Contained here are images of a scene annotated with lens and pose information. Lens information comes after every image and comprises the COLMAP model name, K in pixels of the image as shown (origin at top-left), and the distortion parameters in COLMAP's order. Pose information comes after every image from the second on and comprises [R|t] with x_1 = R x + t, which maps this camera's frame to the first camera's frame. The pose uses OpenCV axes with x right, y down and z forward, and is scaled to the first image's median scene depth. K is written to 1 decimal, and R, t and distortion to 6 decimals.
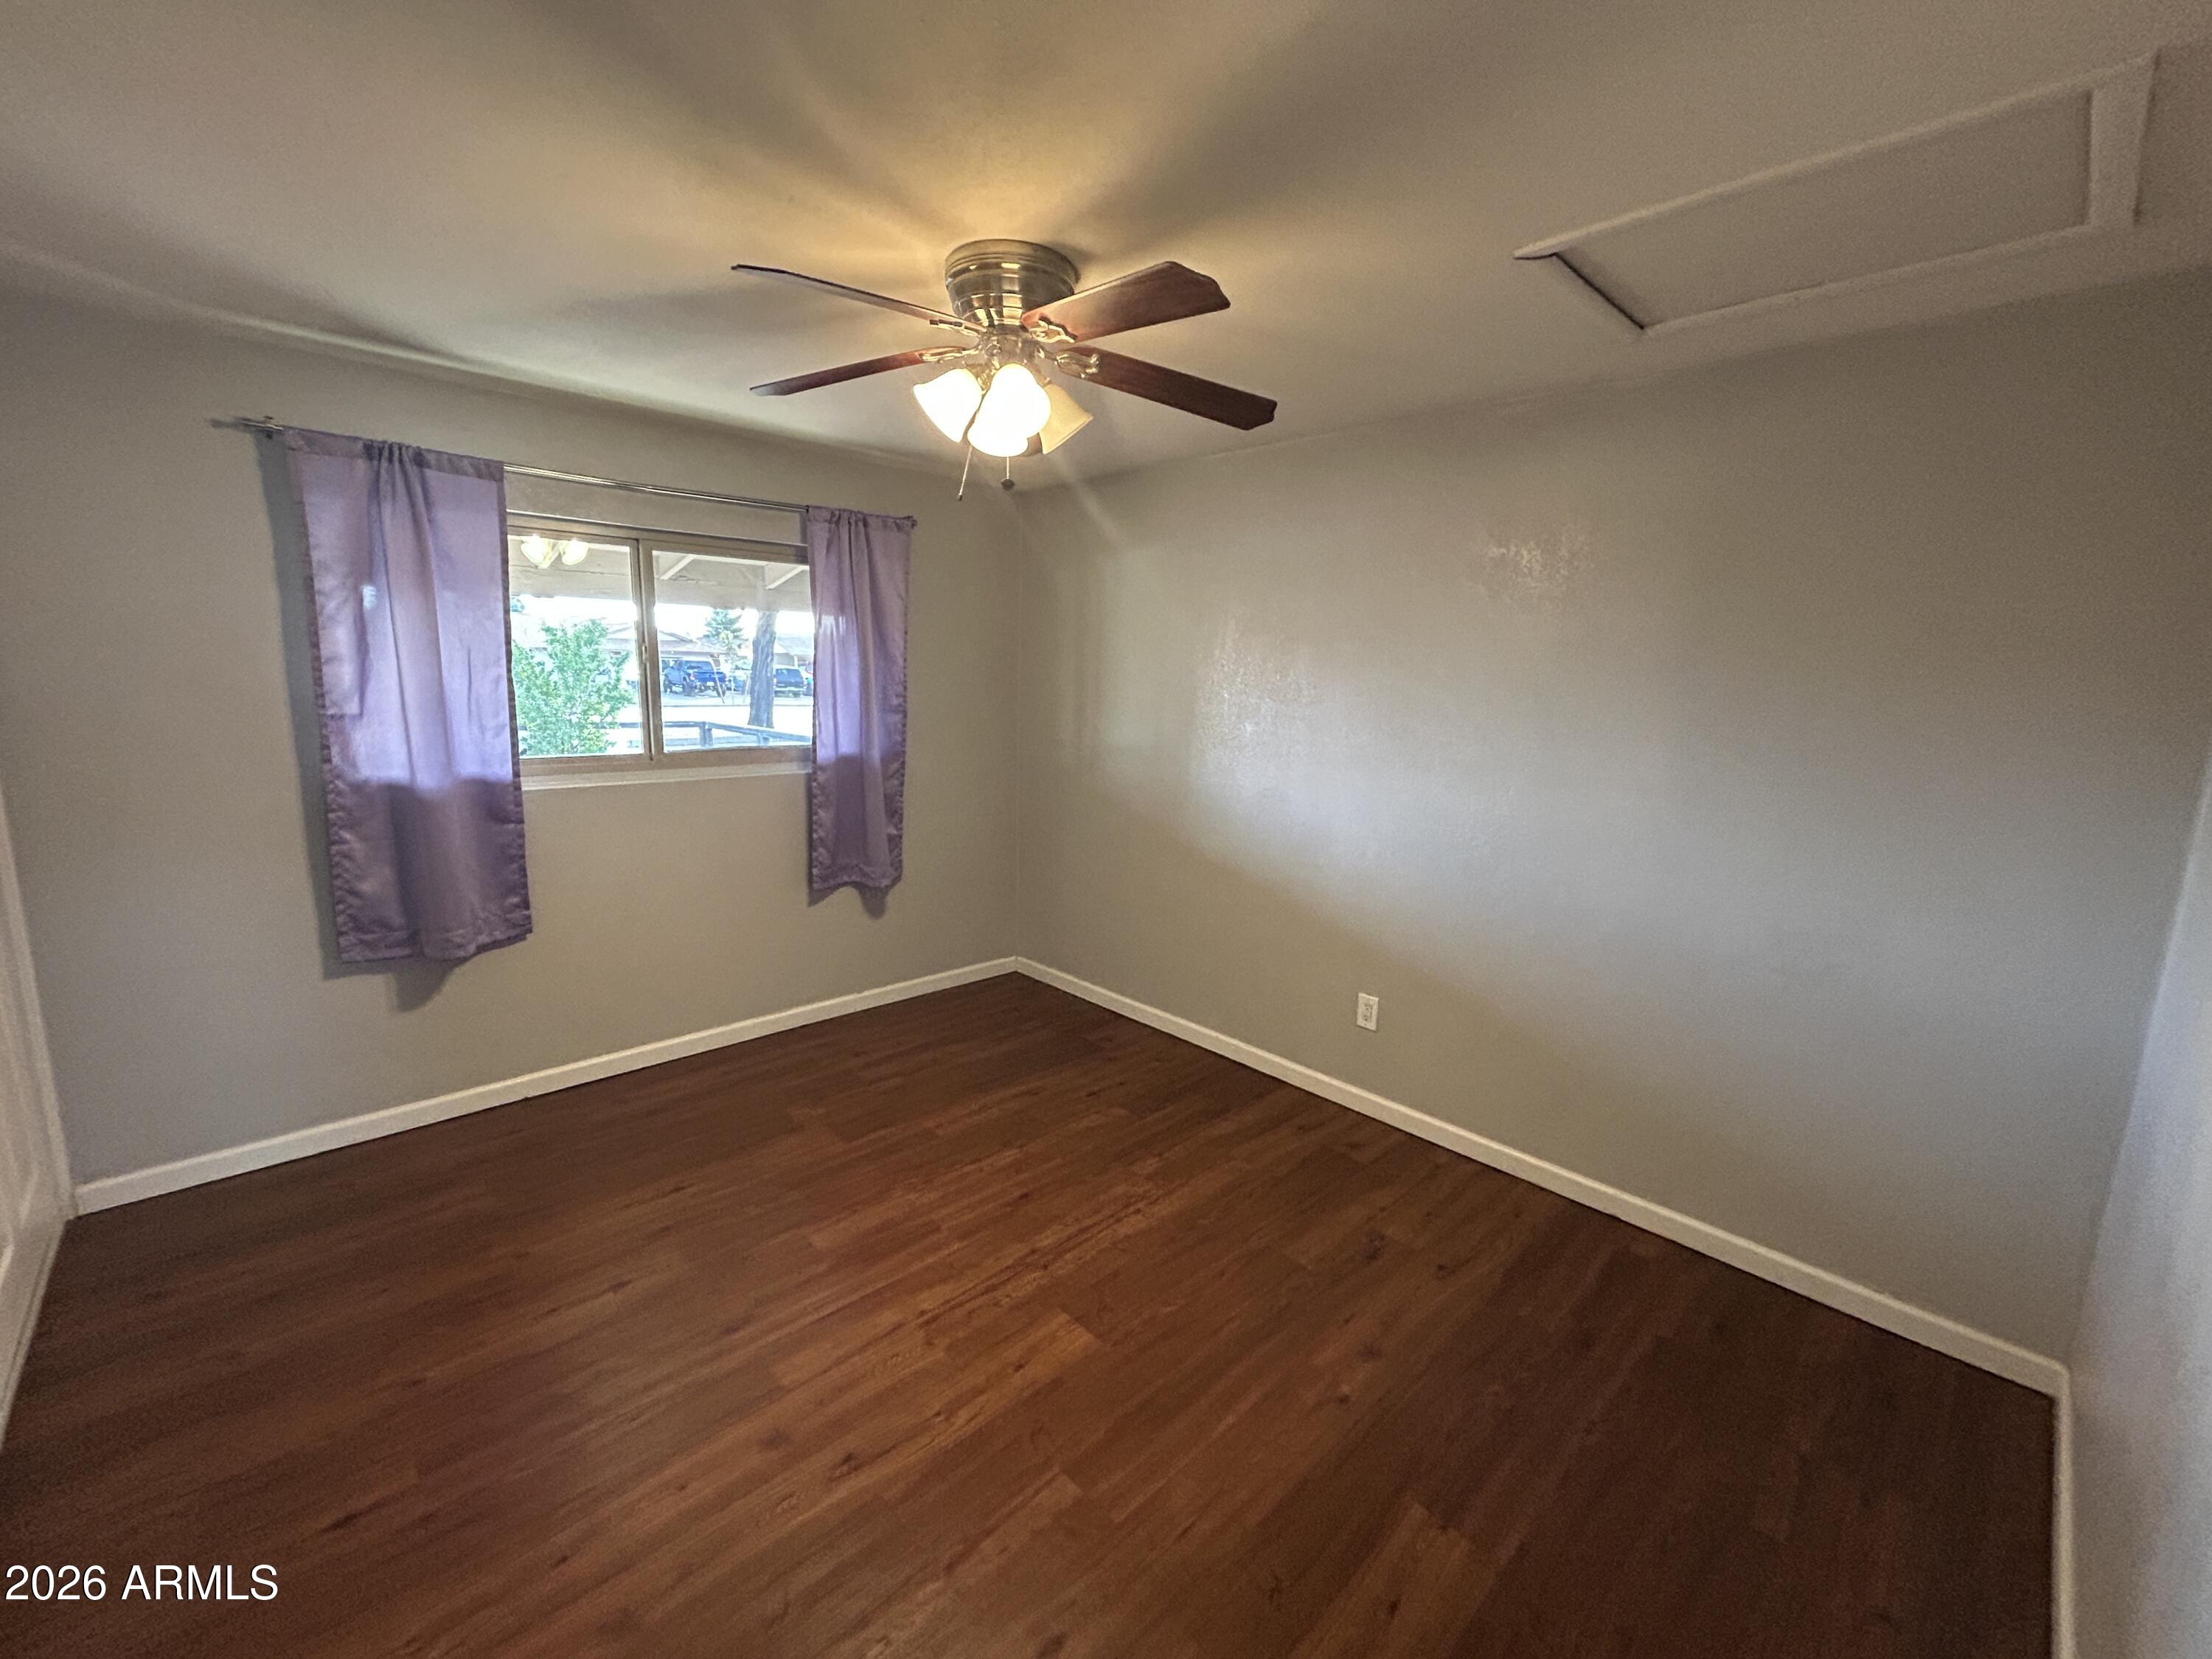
lens RADIAL K [[898.9, 0, 1094.6], [0, 898.9, 828.7], [0, 0, 1]] dist [0.023734, -0.013792]
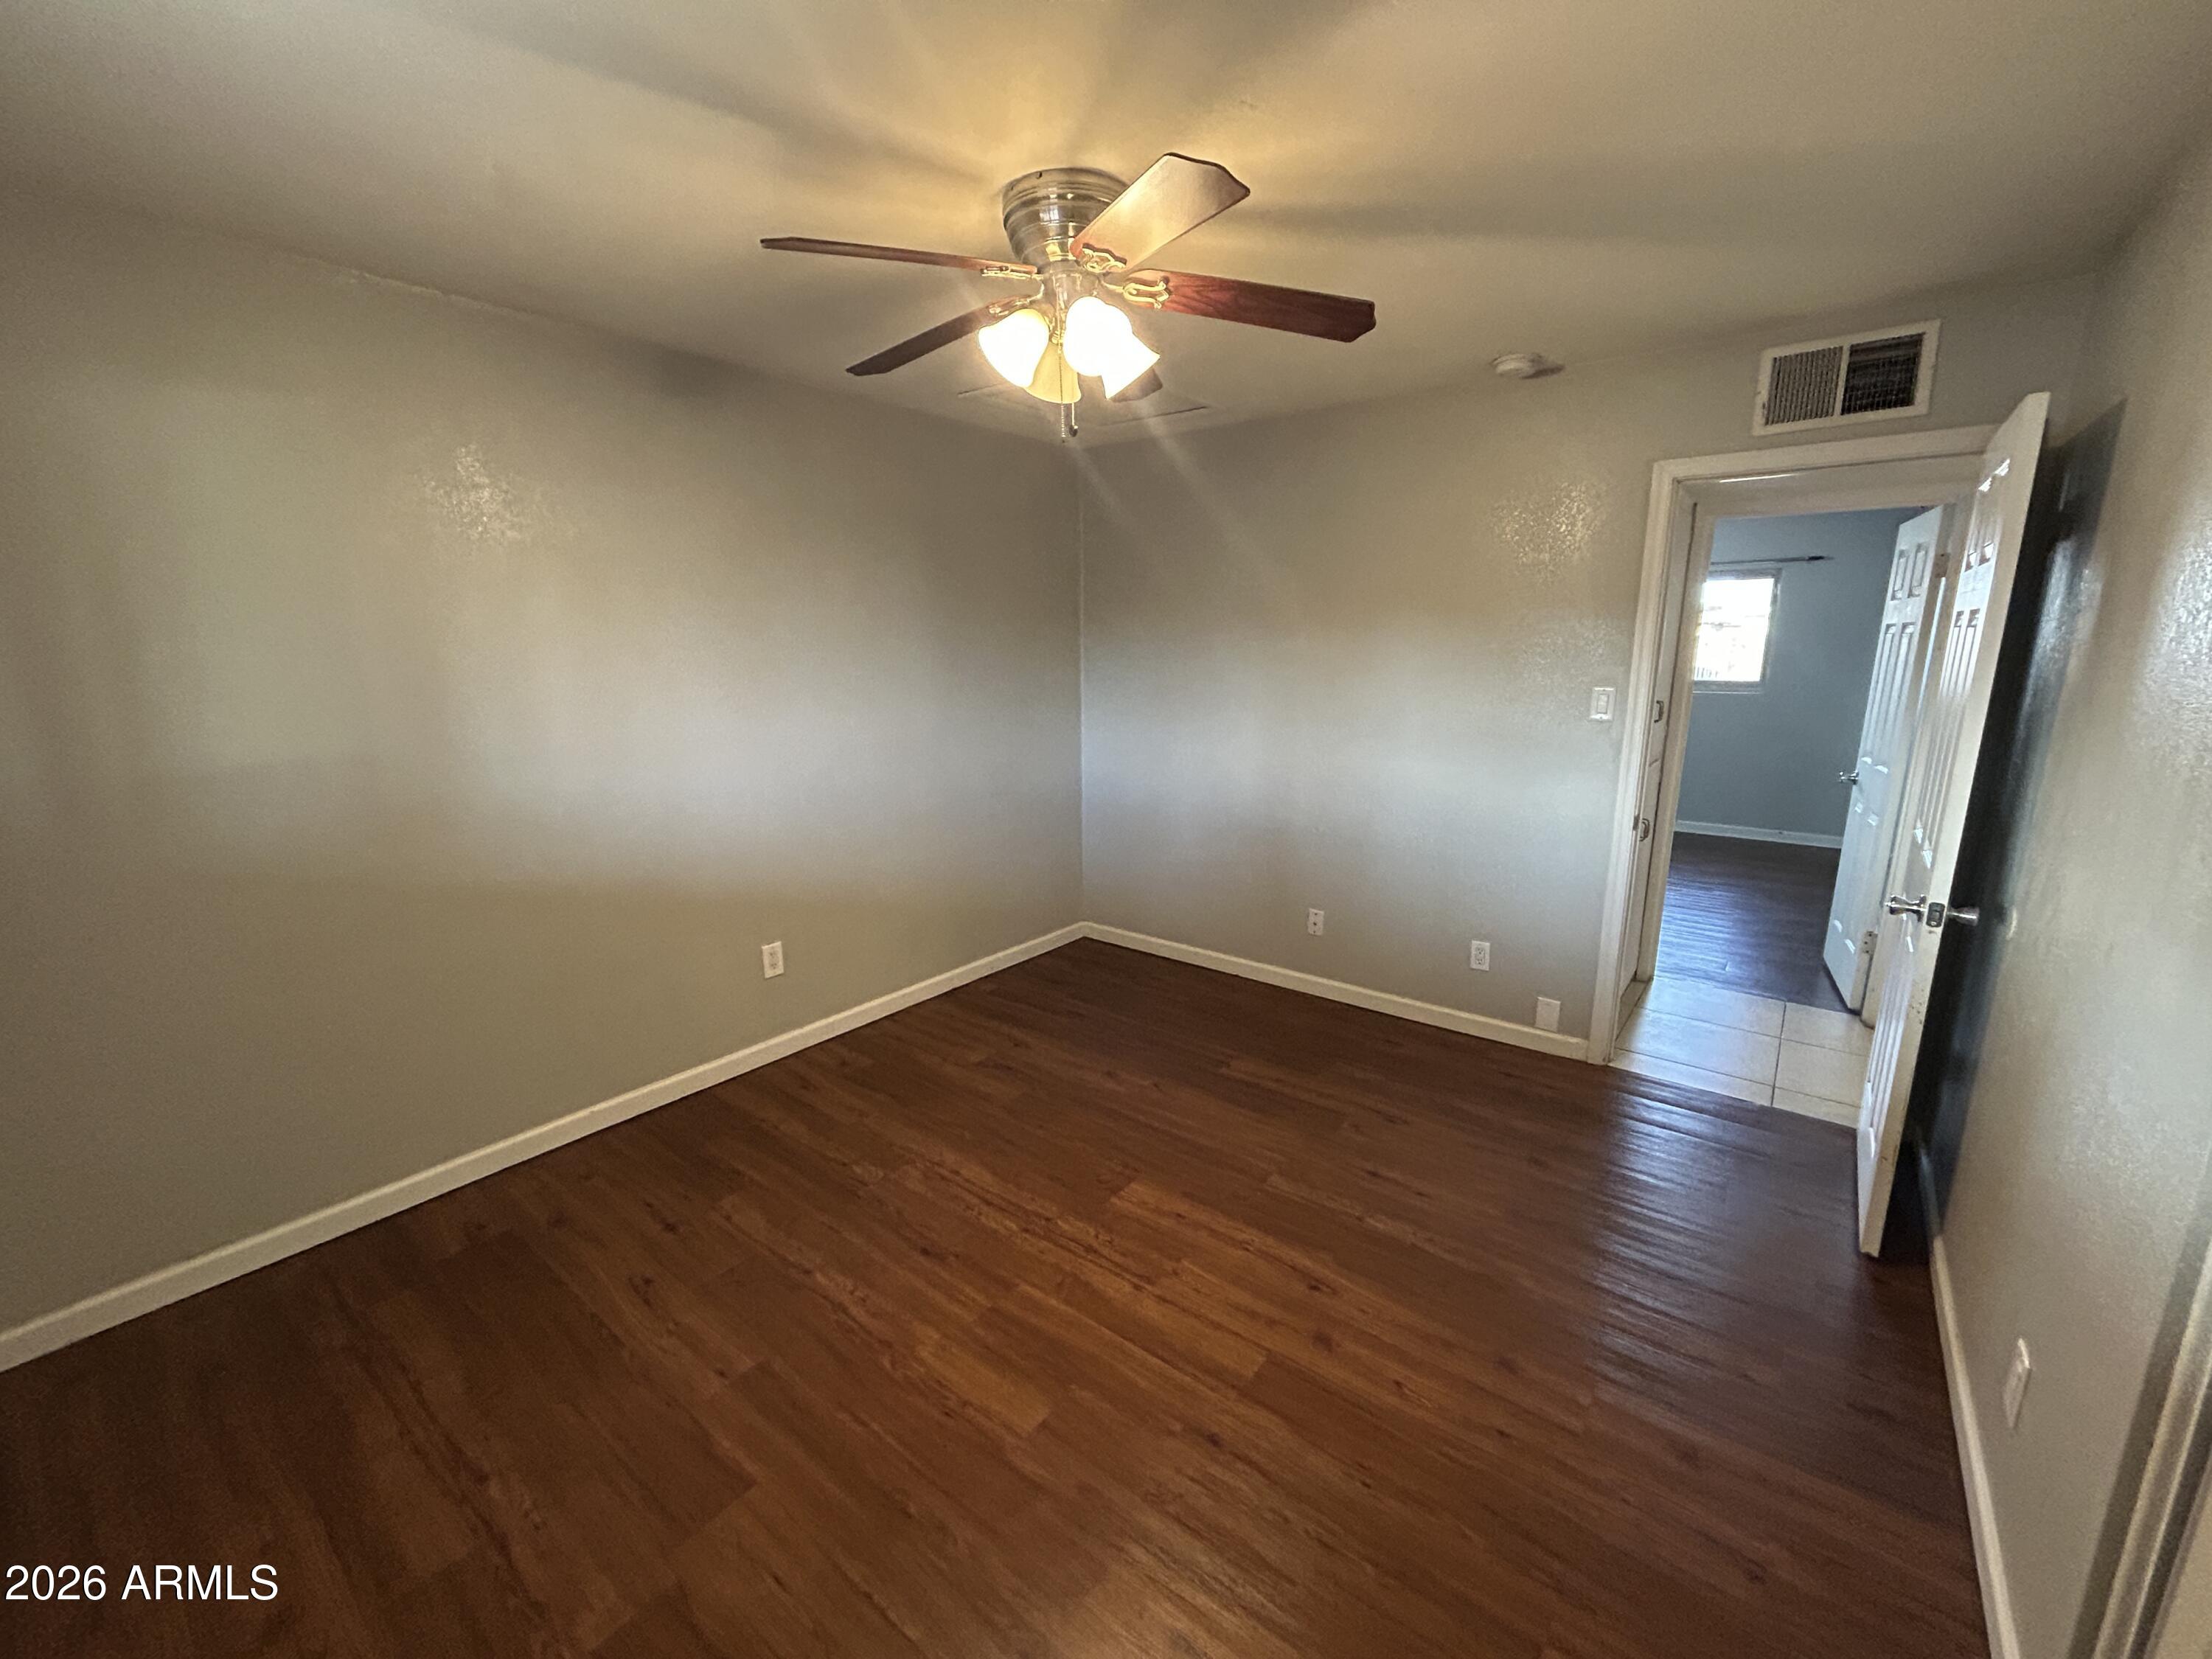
lens RADIAL K [[898.9, 0, 1094.6], [0, 898.9, 828.7], [0, 0, 1]] dist [0.023734, -0.013792]
pose [[-0.146641, -0.222991, 0.963728, -0.937939], [0.167095, 0.954675, 0.246322, -0.173904], [-0.974975, 0.197155, -0.102734, 0.965815]]
